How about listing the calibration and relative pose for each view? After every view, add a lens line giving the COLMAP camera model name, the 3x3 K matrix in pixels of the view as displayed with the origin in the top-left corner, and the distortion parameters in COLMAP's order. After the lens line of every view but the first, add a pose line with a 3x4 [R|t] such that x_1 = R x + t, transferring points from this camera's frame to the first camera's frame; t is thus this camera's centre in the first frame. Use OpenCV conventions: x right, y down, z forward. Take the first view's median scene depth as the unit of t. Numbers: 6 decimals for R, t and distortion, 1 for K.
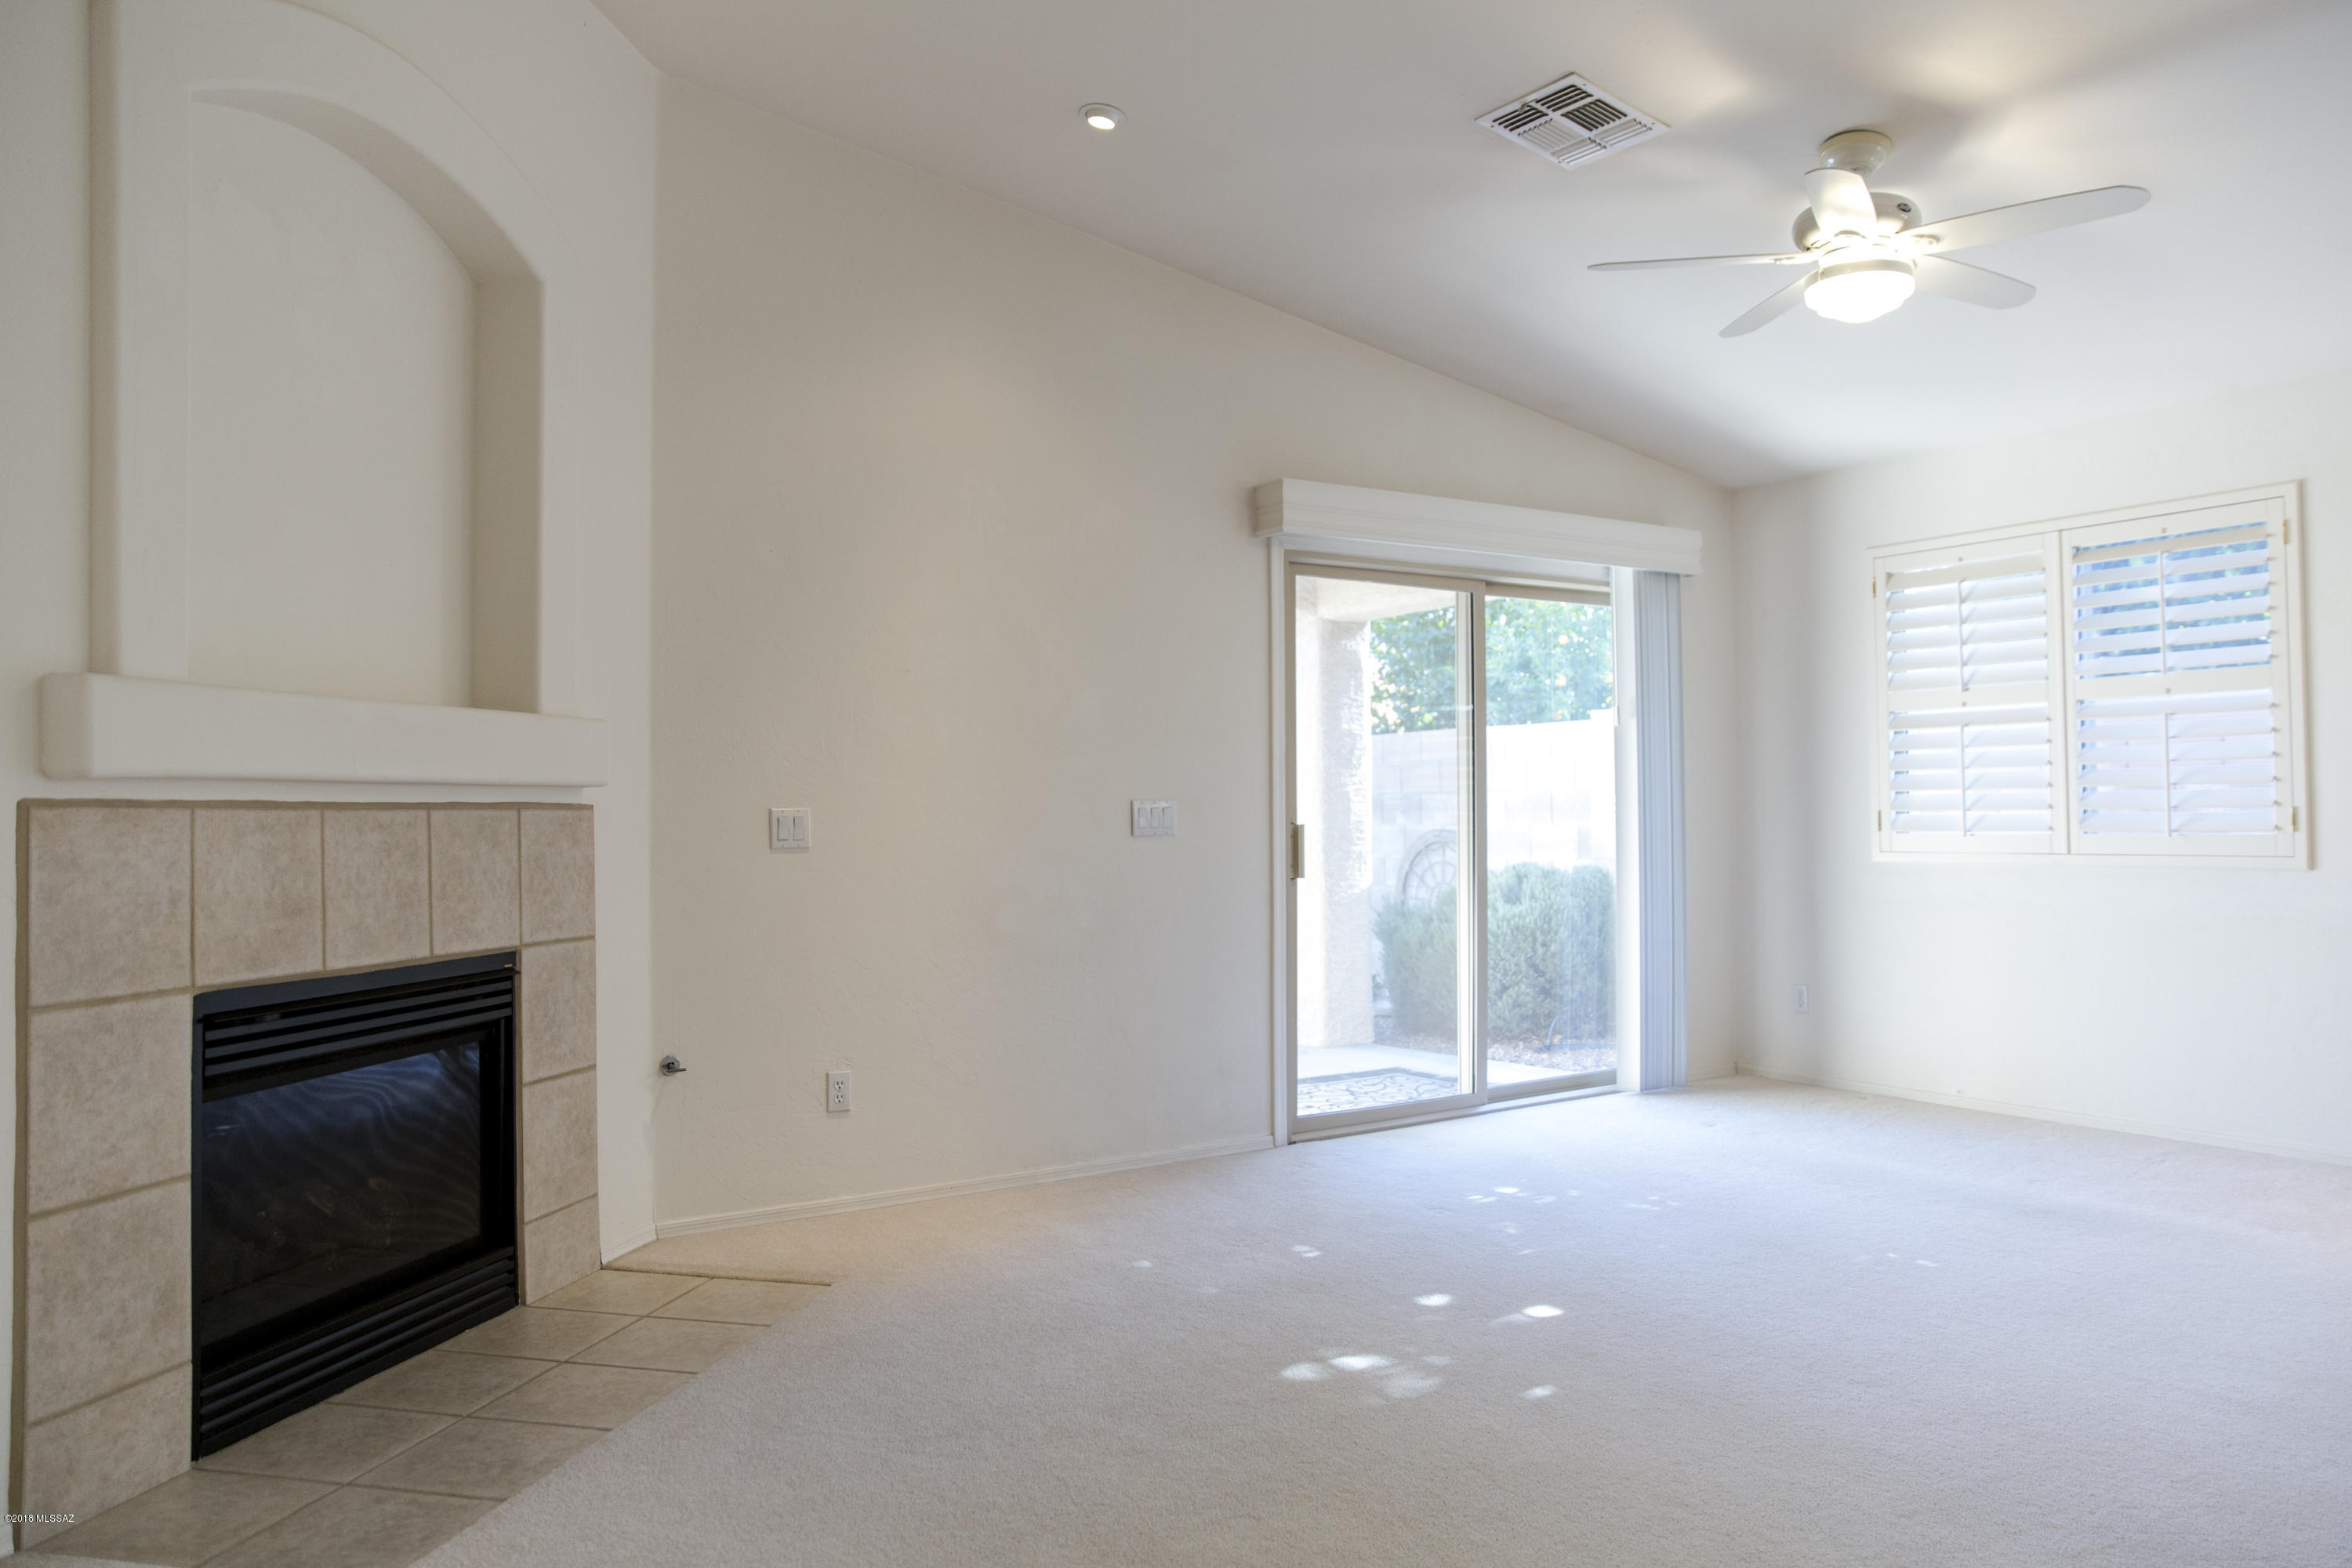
lens RADIAL K [[1645.6, 0, 1176.0], [0, 1645.6, 784.0], [0, 0, 1]] dist [-0.097973, 0.091357]
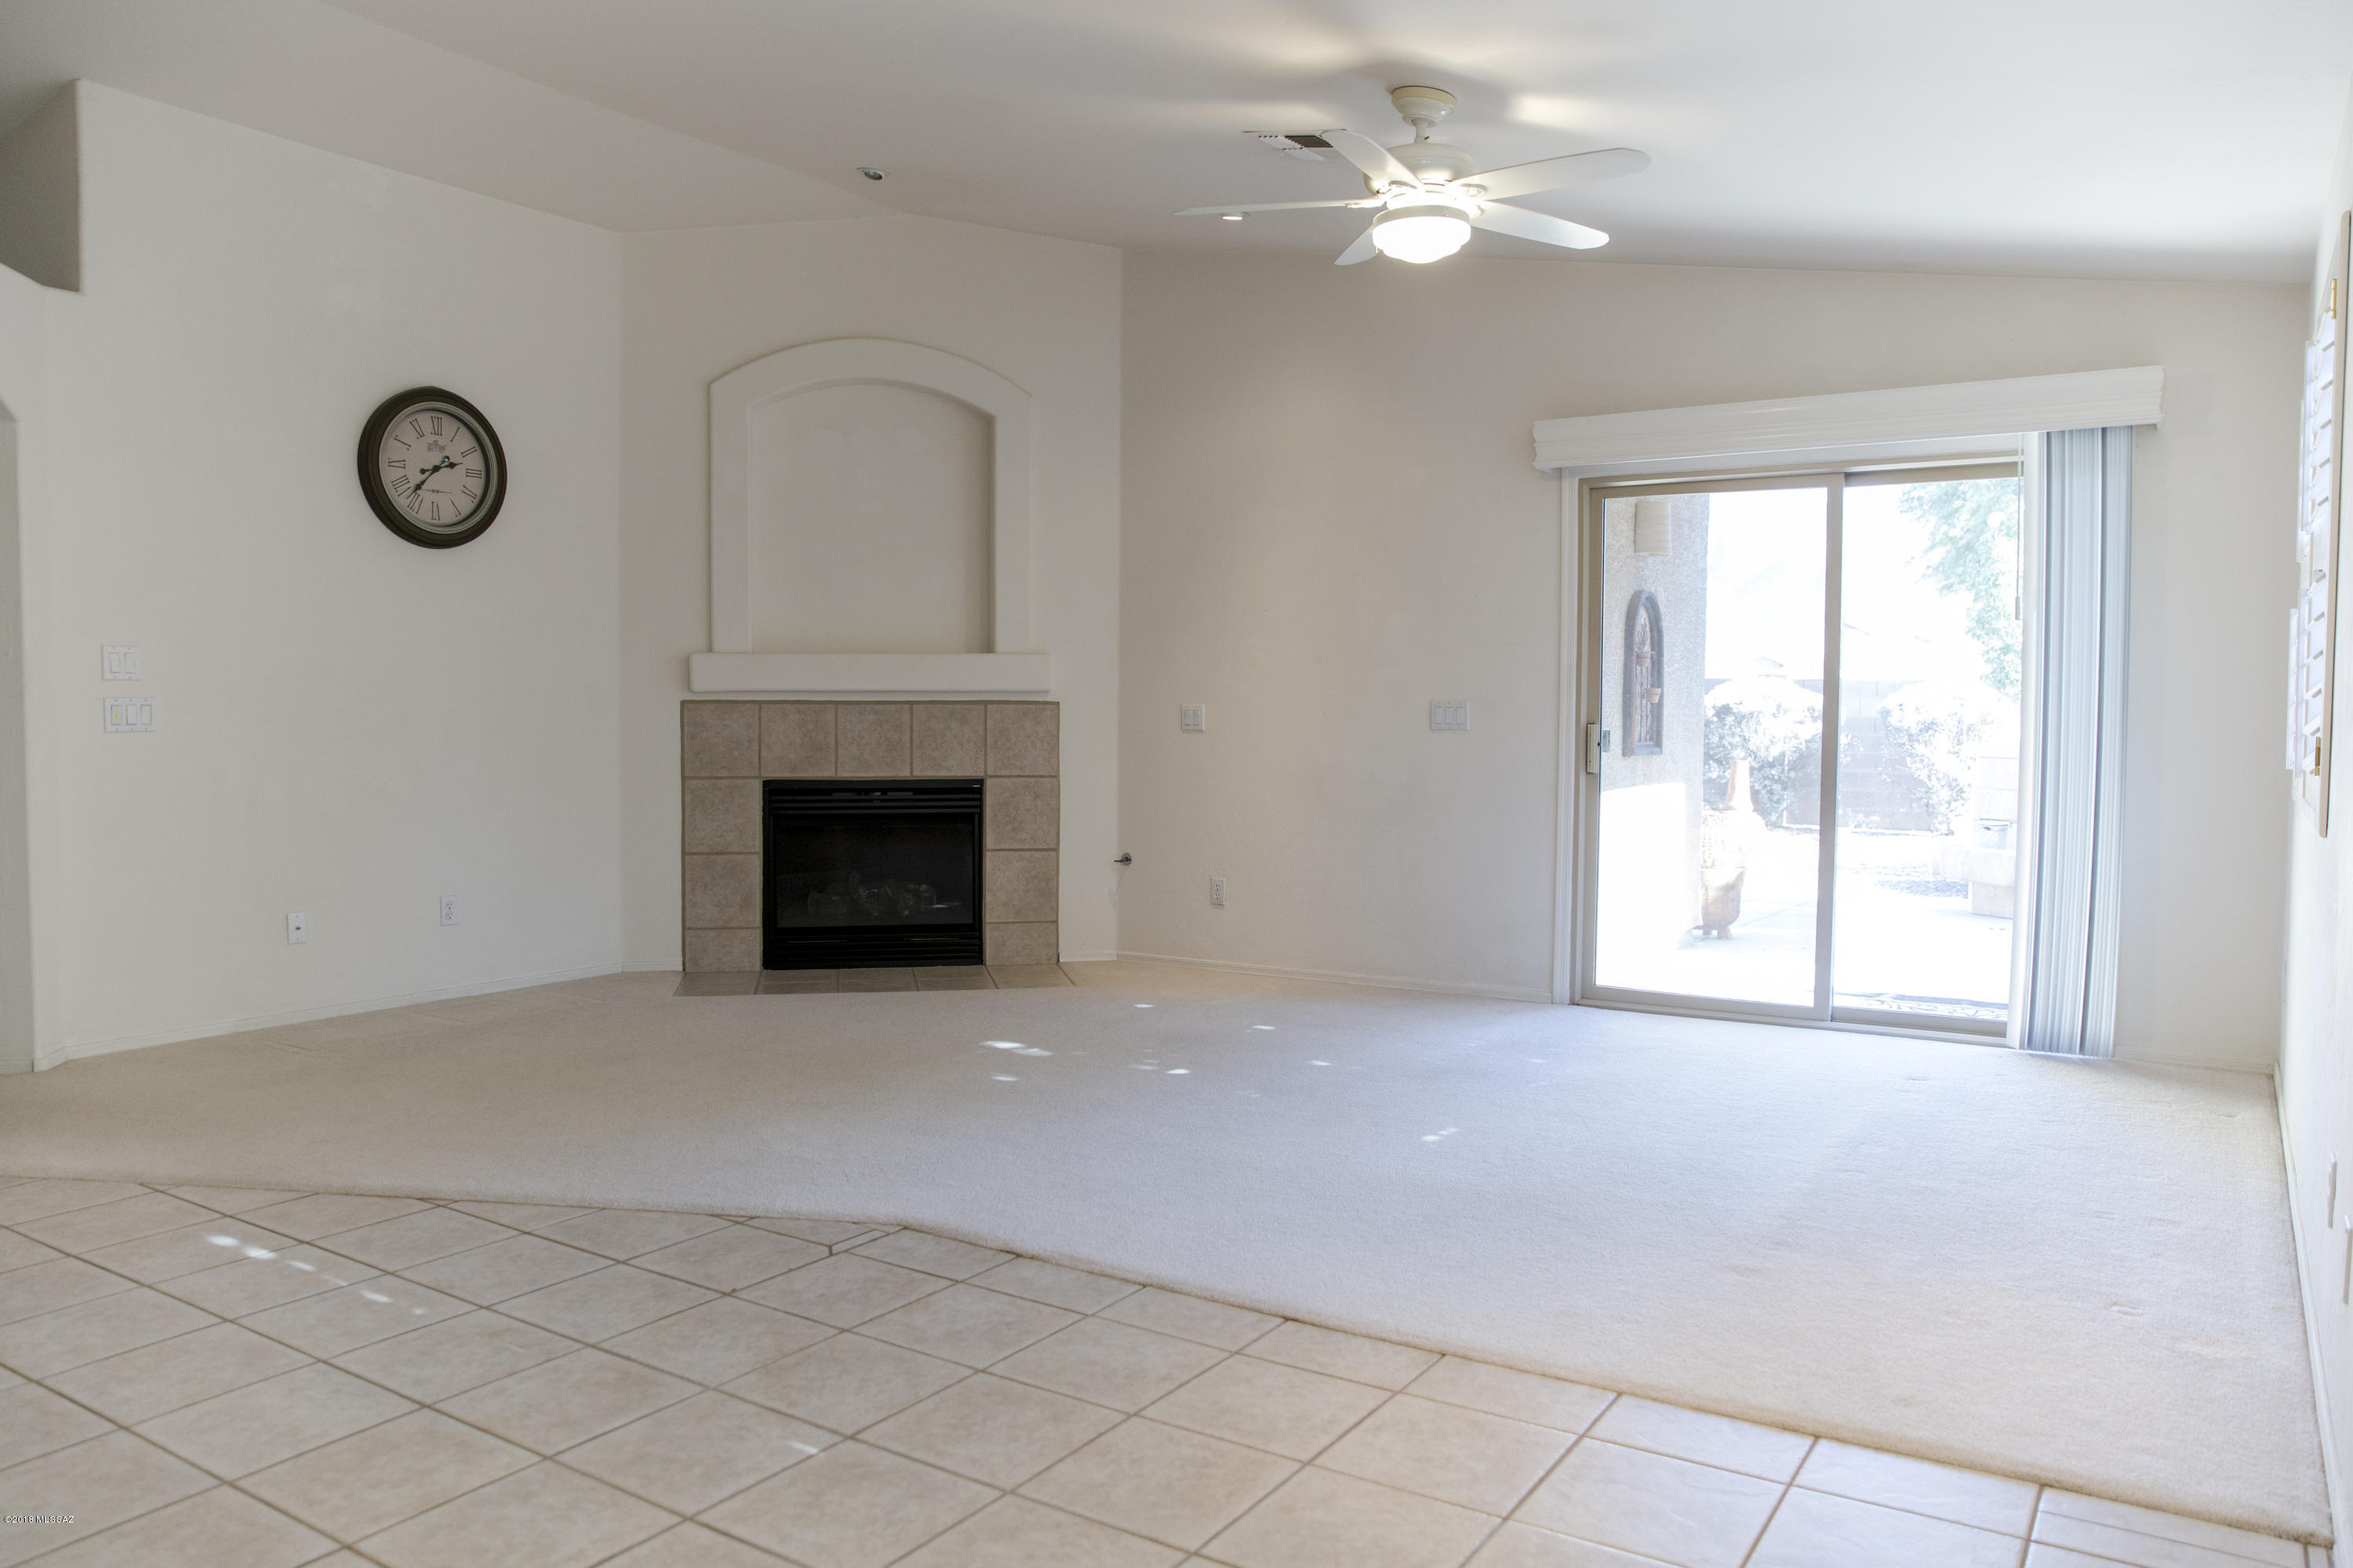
lens RADIAL K [[1646.4, 0, 1176.5], [0, 1646.4, 784.0], [0, 0, 1]] dist [-0.097973, 0.091357]
pose [[0.415556, 0.054065, -0.907959, 1.438913], [0.008452, 0.997959, 0.063292, -0.010990], [0.909528, -0.033976, 0.414251, 0.410220]]
